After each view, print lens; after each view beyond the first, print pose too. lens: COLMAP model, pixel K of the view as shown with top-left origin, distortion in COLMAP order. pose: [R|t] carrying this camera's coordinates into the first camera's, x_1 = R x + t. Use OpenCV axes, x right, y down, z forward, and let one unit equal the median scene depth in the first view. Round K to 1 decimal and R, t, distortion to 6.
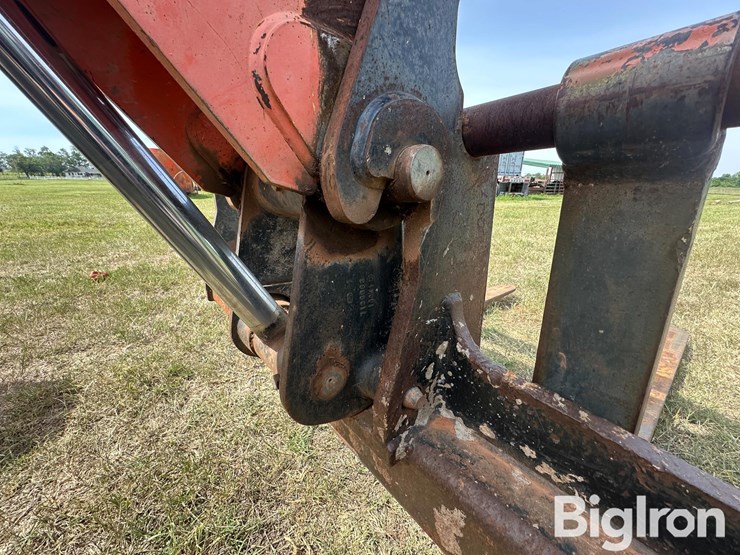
lens RADIAL K [[295.1, 0, 370.0], [0, 295.1, 277.5], [0, 0, 1]] dist [-0.002769, -0.000149]
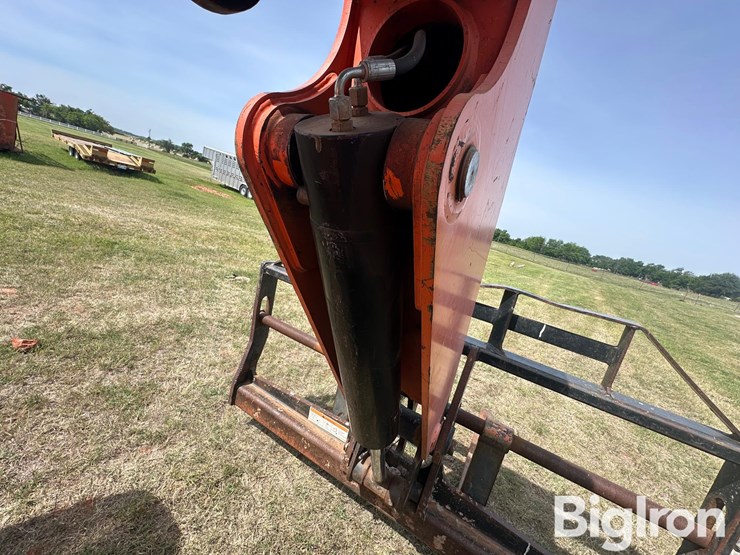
lens RADIAL K [[295.1, 0, 370.0], [0, 295.1, 277.5], [0, 0, 1]] dist [-0.002769, -0.000149]
pose [[0.901127, 0.133072, 0.412629, -1.984864], [-0.126726, 0.991012, -0.042847, -1.678549], [-0.414622, -0.013680, 0.909891, -1.494878]]
